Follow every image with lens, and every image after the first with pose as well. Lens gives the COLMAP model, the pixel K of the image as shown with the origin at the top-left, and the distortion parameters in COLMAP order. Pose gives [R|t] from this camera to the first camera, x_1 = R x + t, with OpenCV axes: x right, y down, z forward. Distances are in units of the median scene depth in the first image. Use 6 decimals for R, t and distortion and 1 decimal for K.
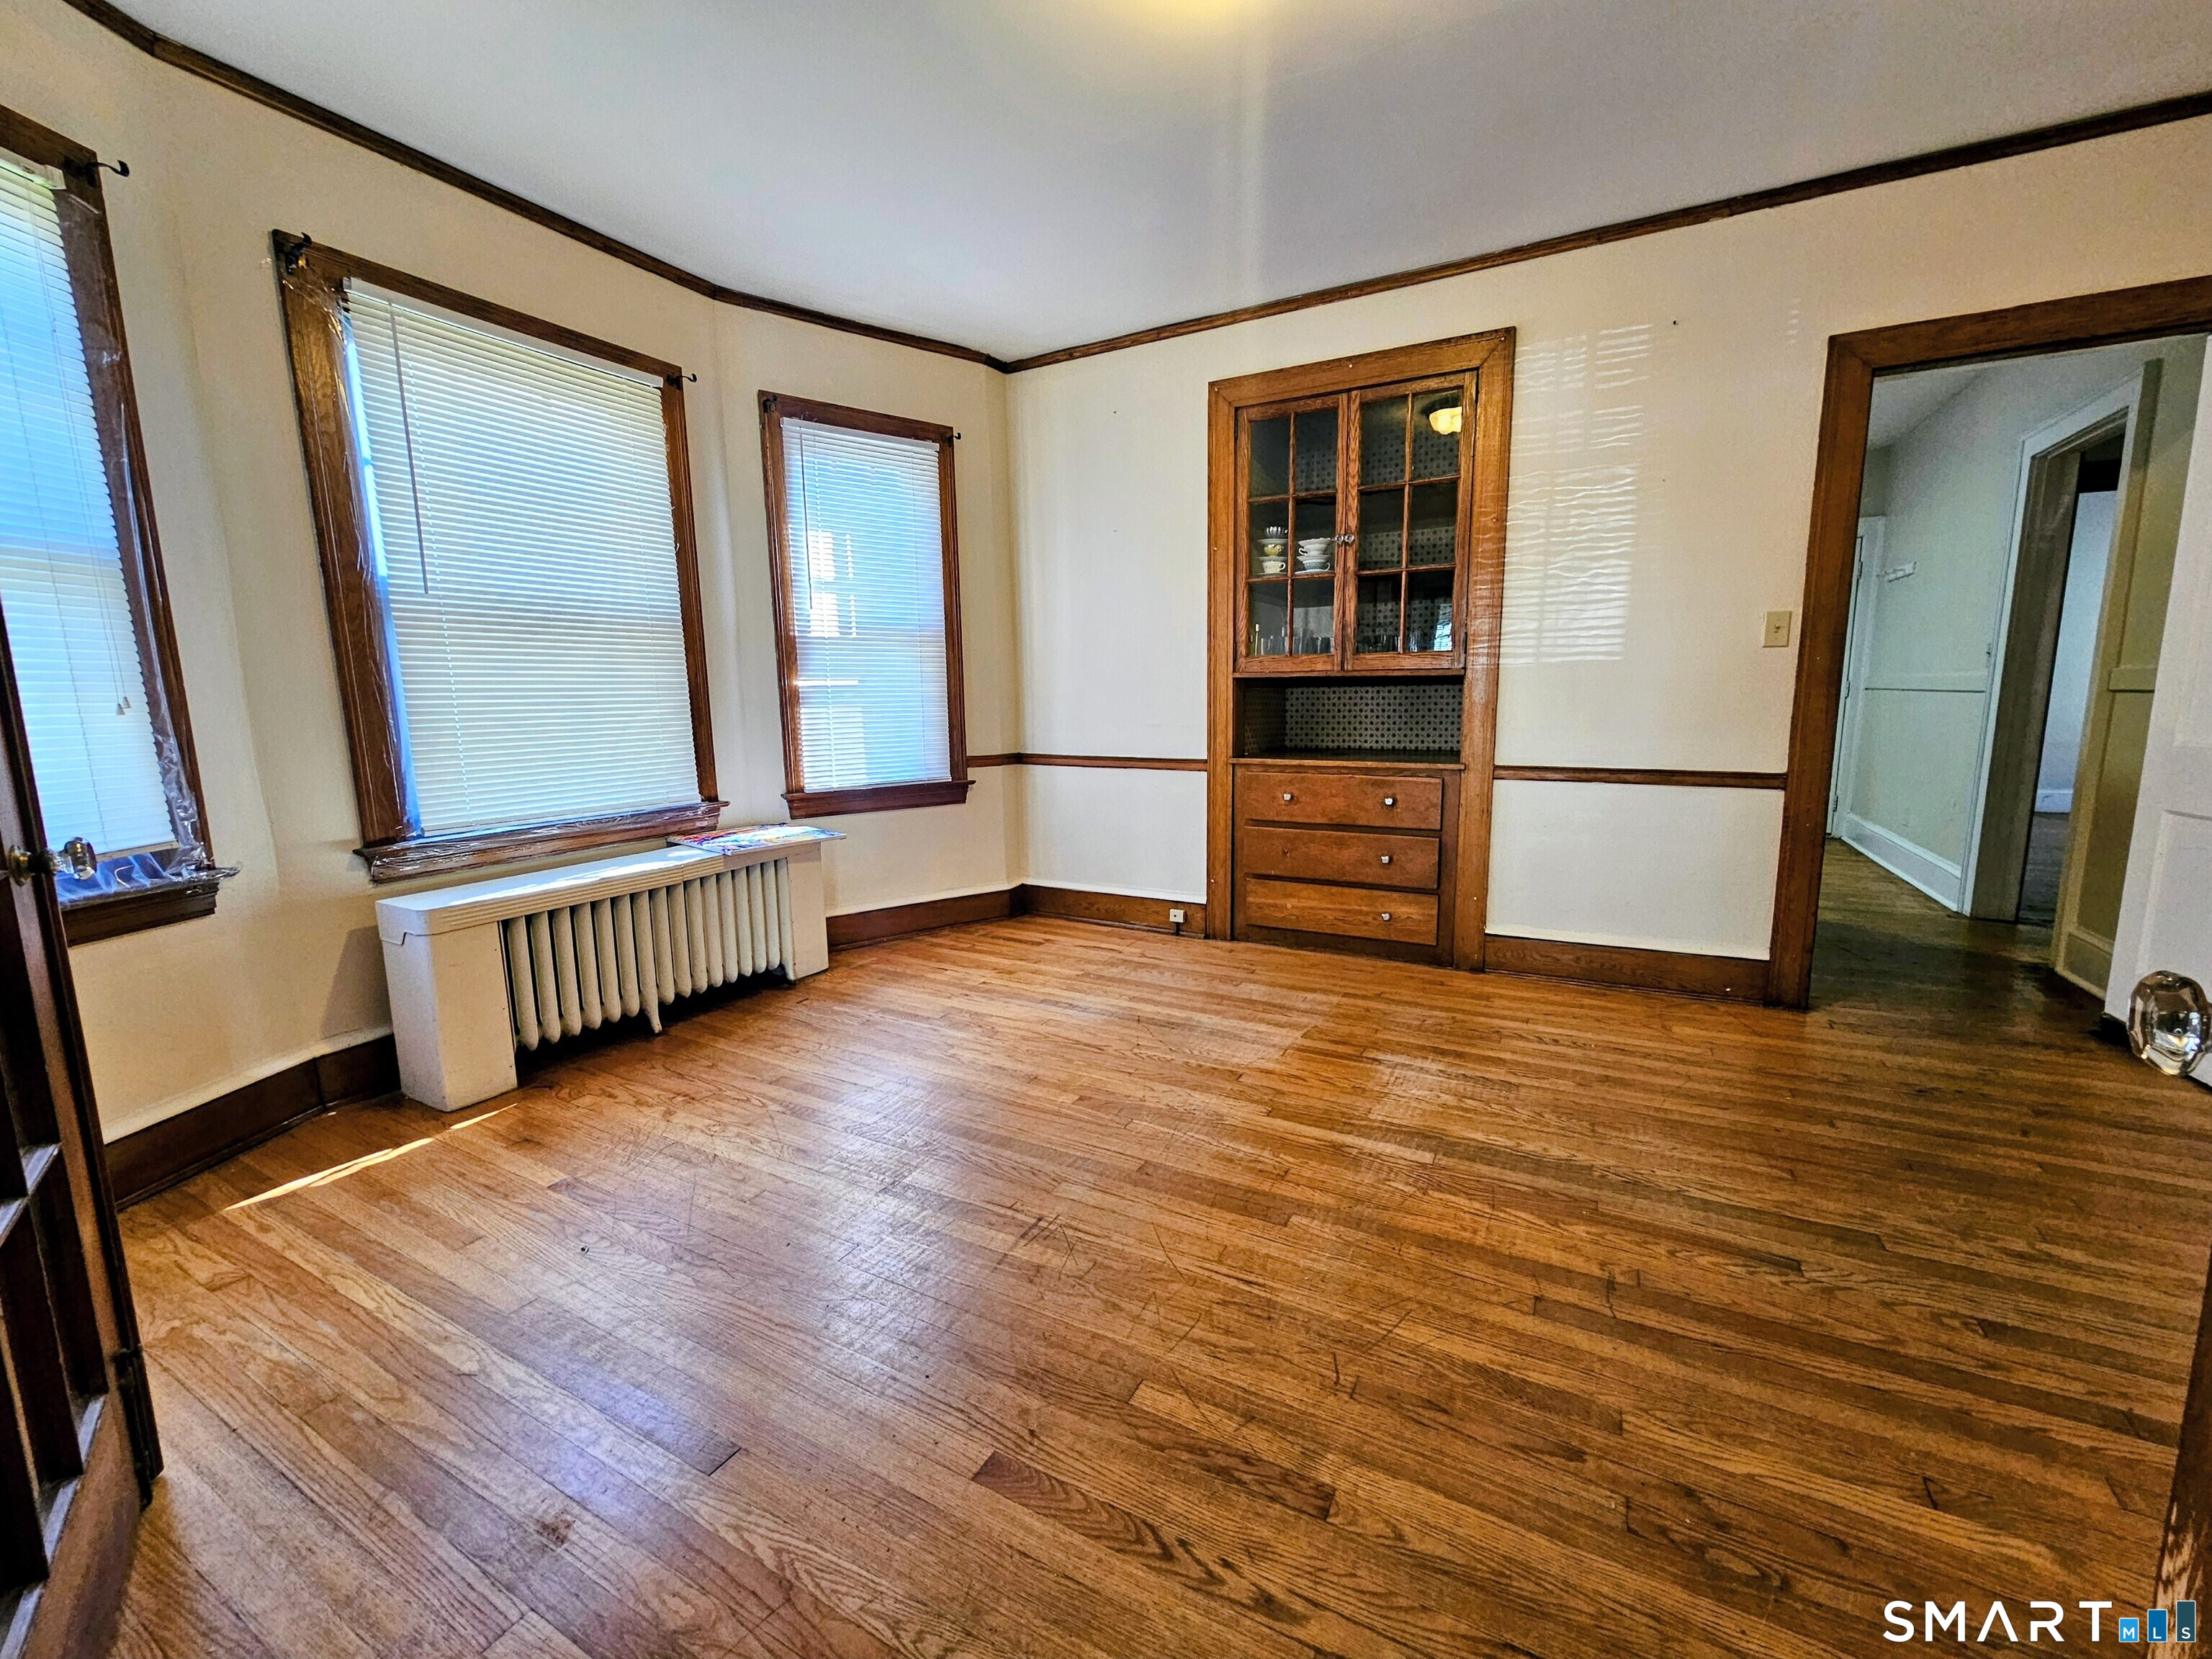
lens RADIAL K [[906.6, 0, 1106.0], [0, 906.6, 829.5], [0, 0, 1]] dist [-0.000505, -0.000180]
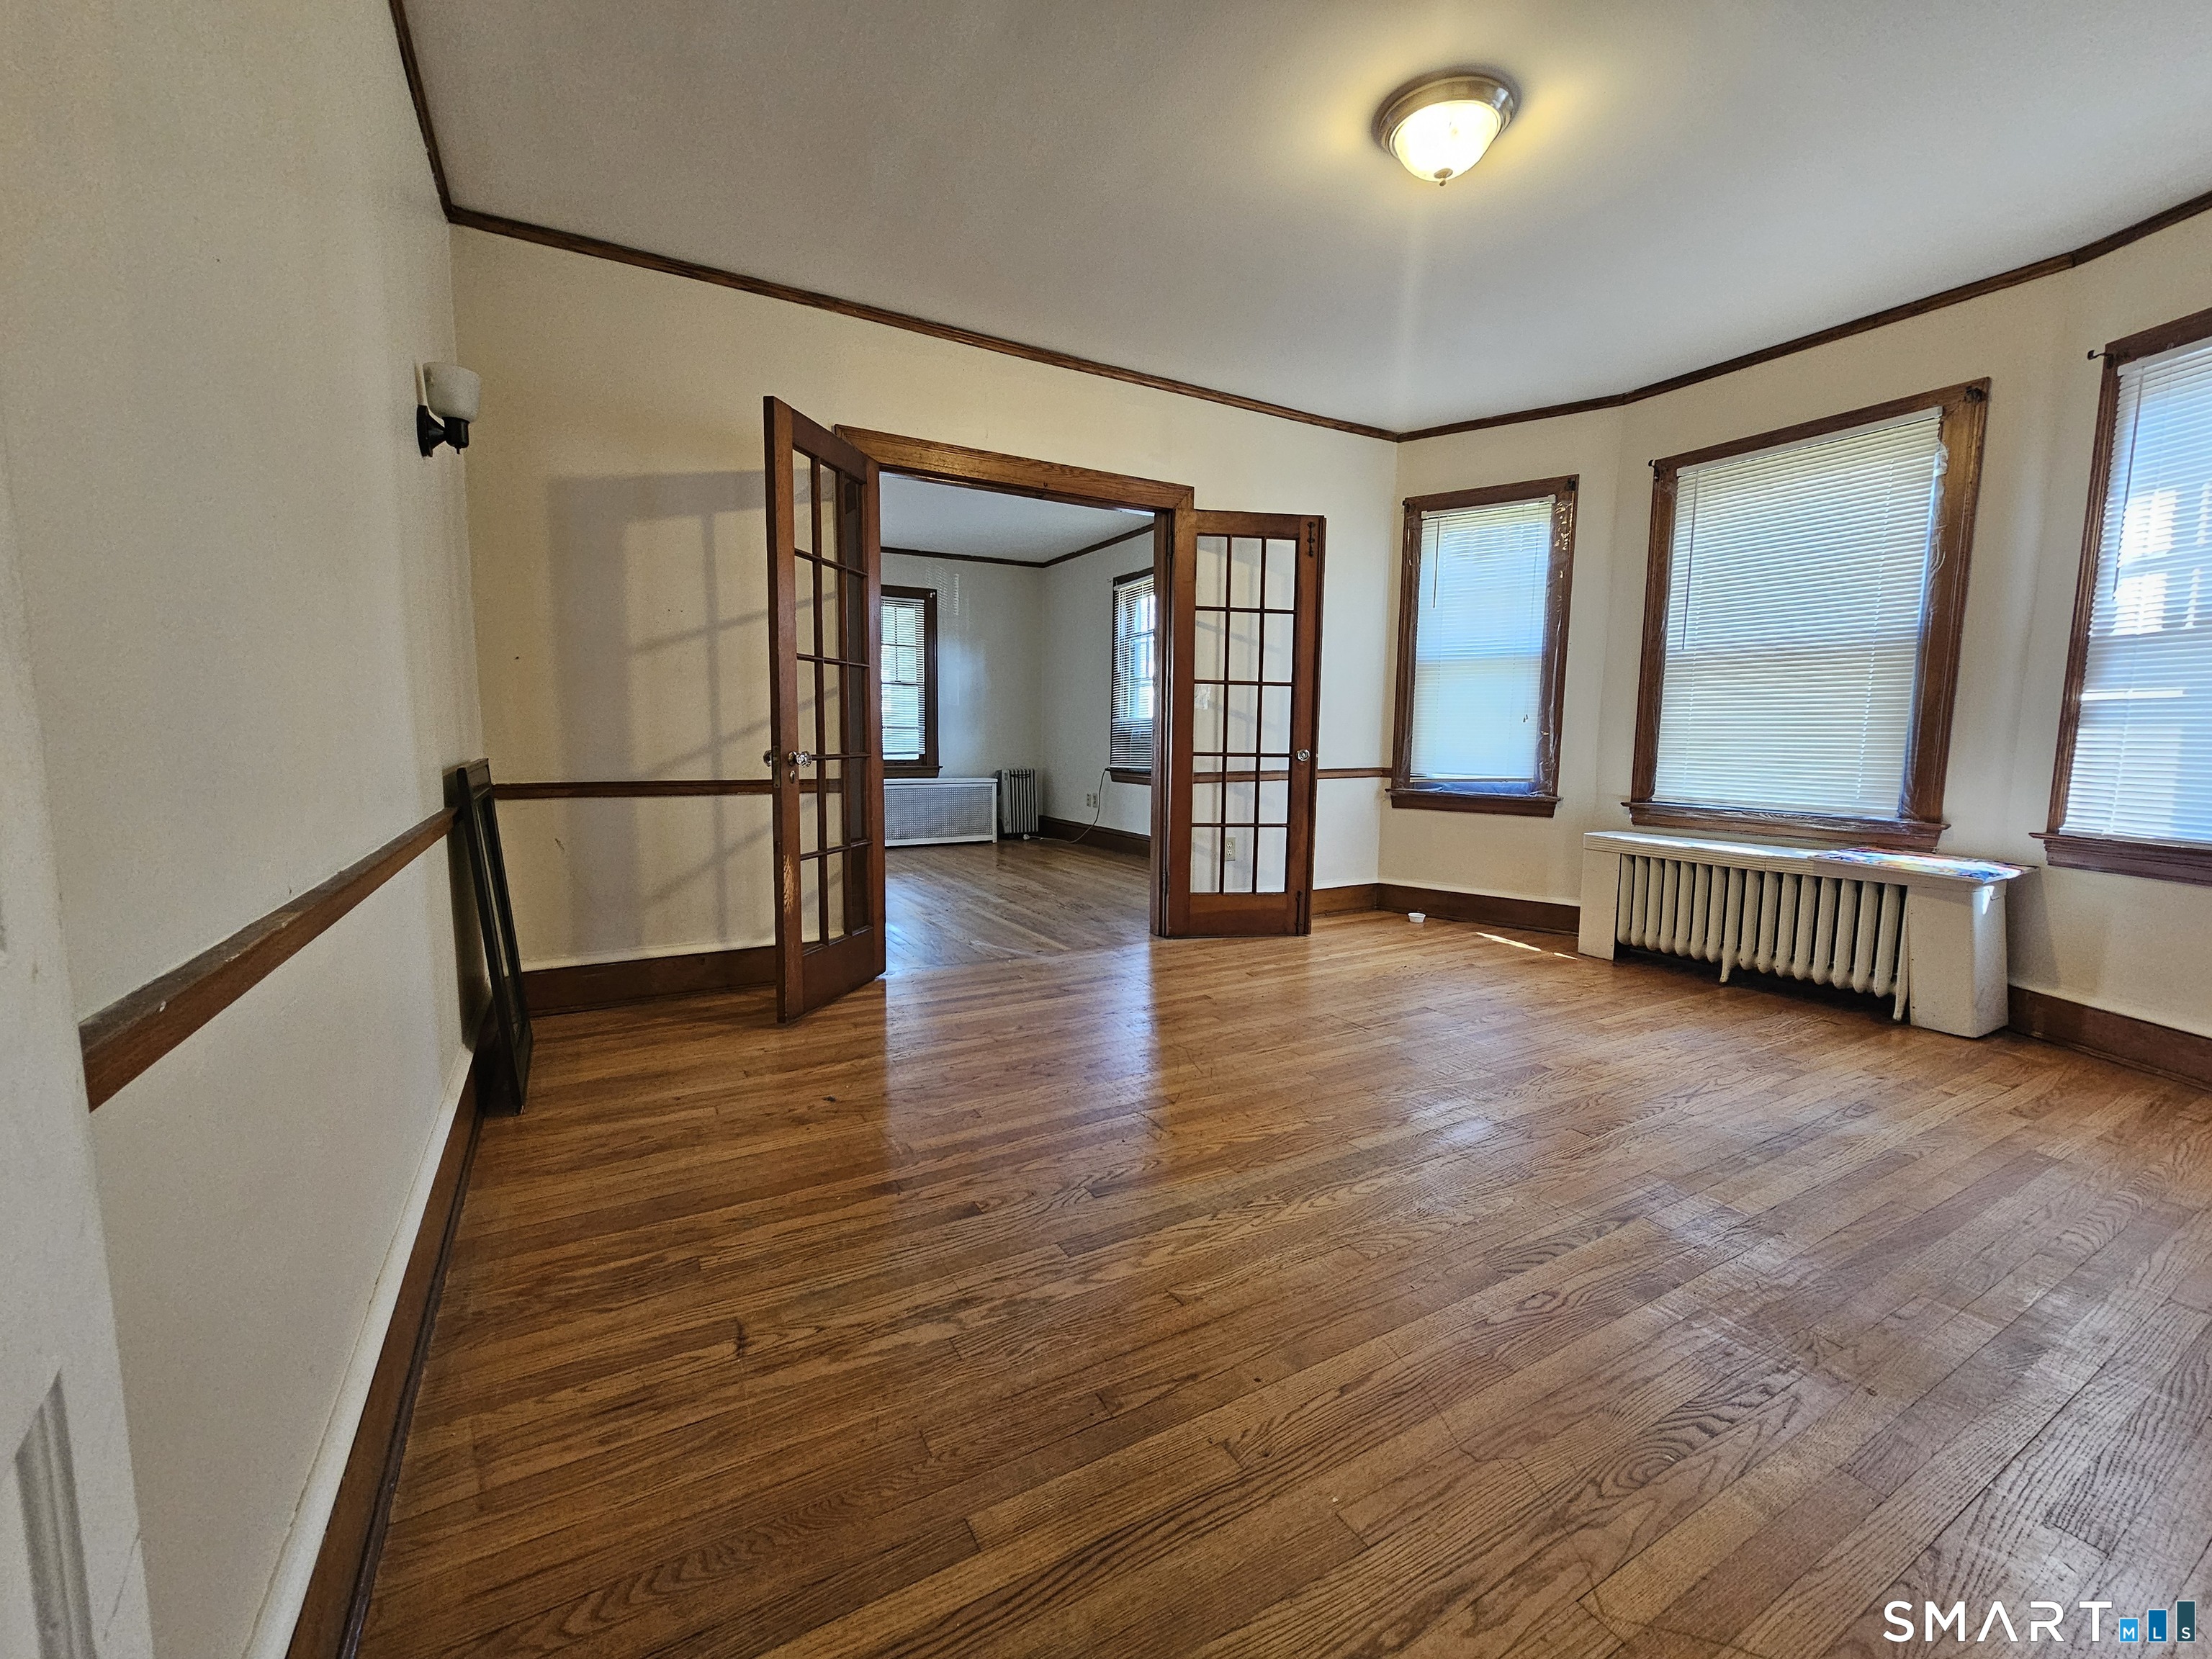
lens RADIAL K [[906.6, 0, 1106.0], [0, 906.6, 829.5], [0, 0, 1]] dist [-0.000505, -0.000180]
pose [[-0.528249, 0.099386, -0.843253, 1.131601], [-0.129888, 0.971979, 0.195925, -0.132706], [0.839096, 0.213026, -0.500538, 1.003630]]
